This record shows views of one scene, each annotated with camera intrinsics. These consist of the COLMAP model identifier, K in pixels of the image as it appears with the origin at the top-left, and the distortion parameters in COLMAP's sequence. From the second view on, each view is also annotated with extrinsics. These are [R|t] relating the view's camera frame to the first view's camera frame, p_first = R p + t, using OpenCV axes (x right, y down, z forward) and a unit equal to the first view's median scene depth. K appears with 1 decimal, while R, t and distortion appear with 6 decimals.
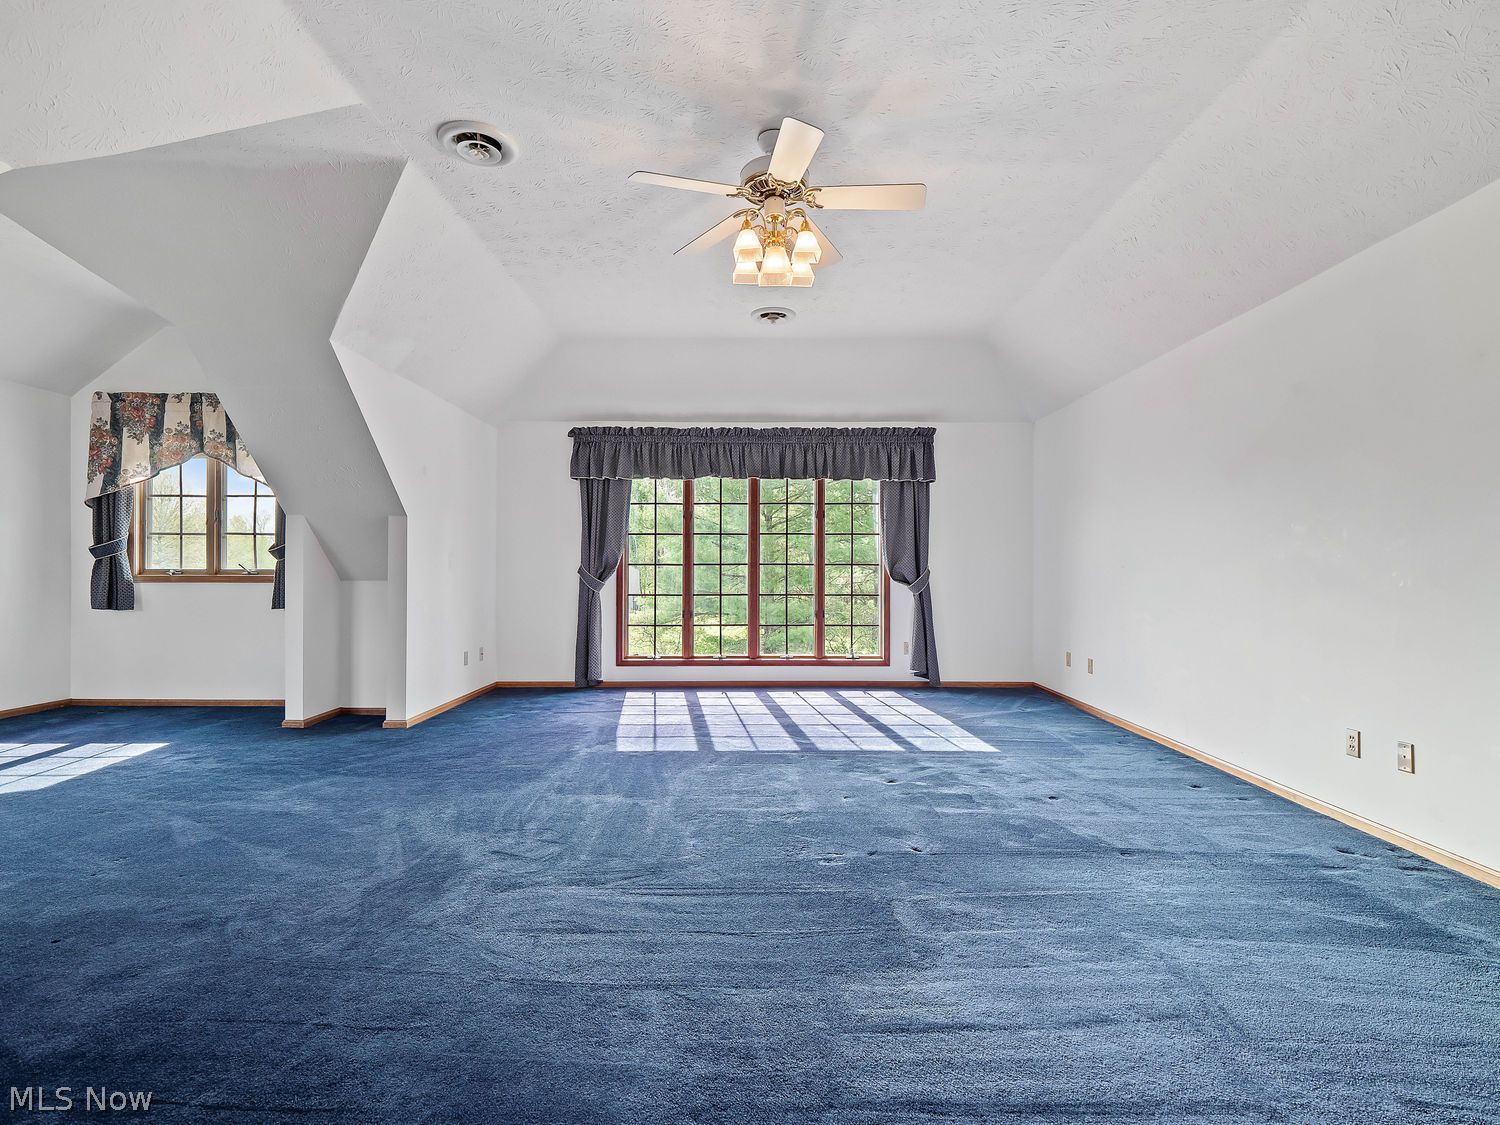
lens RADIAL K [[745.6, 0, 749.5], [0, 745.6, 585.4], [0, 0, 1]] dist [-0.000470, -0.000363]
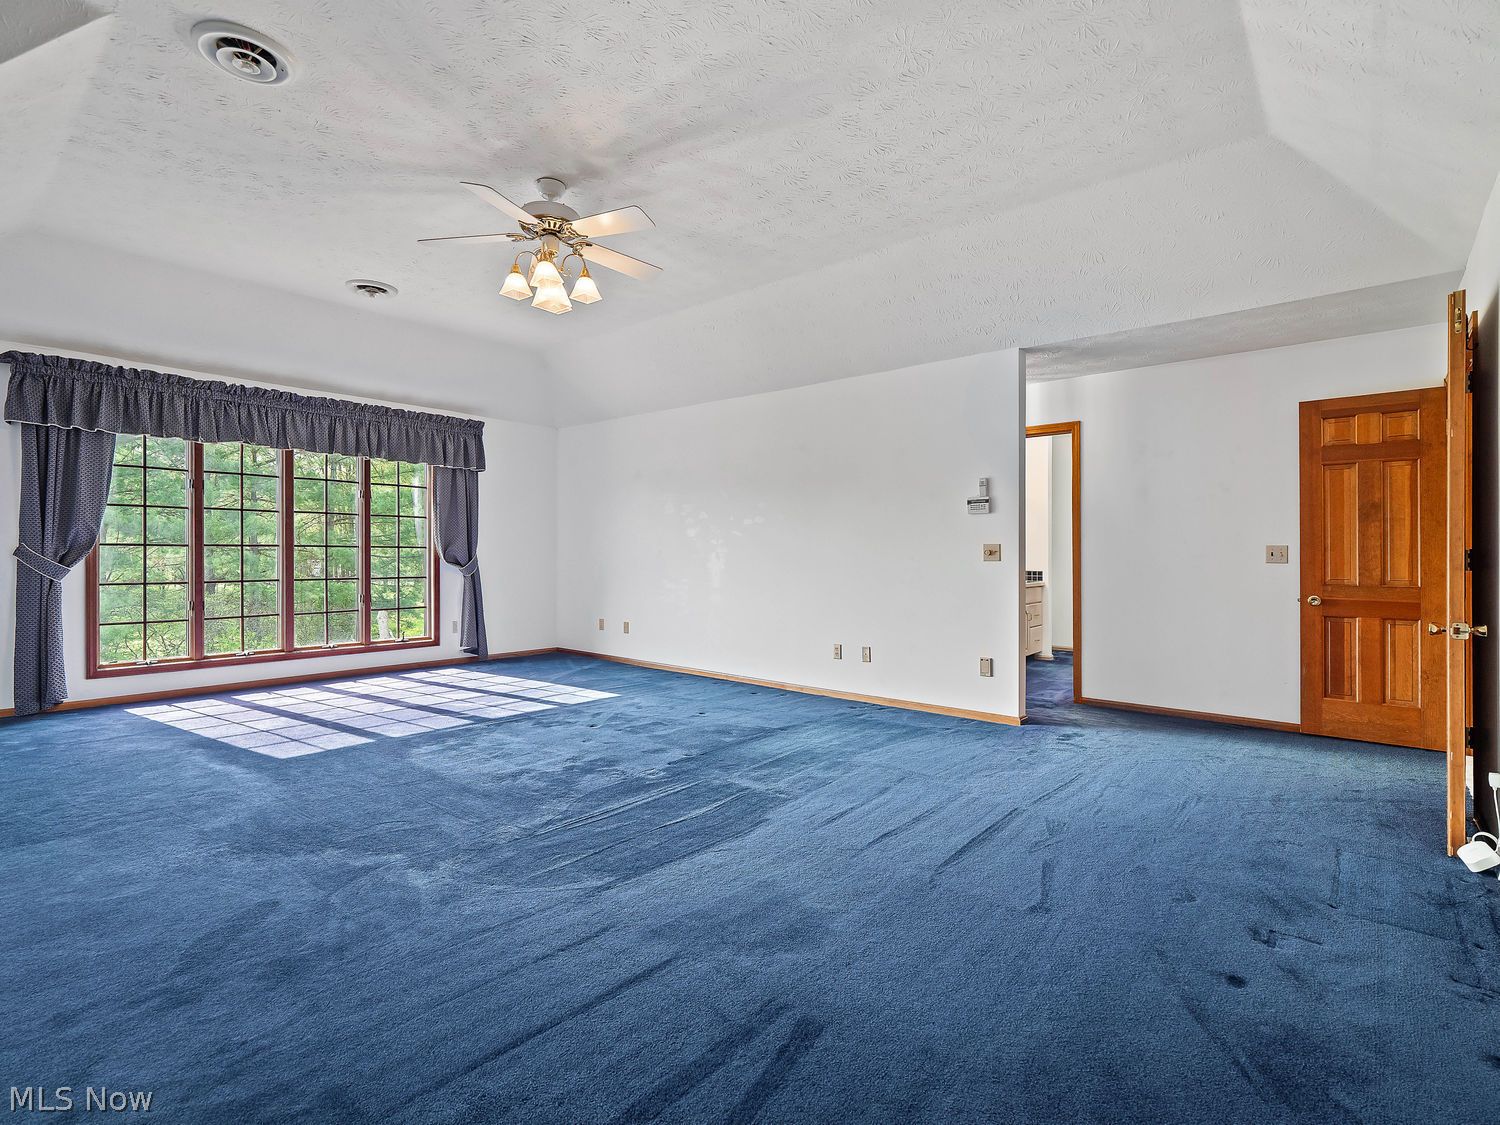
lens RADIAL K [[739.1, 0, 755.3], [0, 739.1, 560.5], [0, 0, 1]] dist [-0.000468, -0.001045]
pose [[0.640684, -0.005199, 0.767787, -0.340729], [0.012105, 0.999921, -0.003330, -0.000892], [-0.767709, 0.011428, 0.640697, 0.008459]]
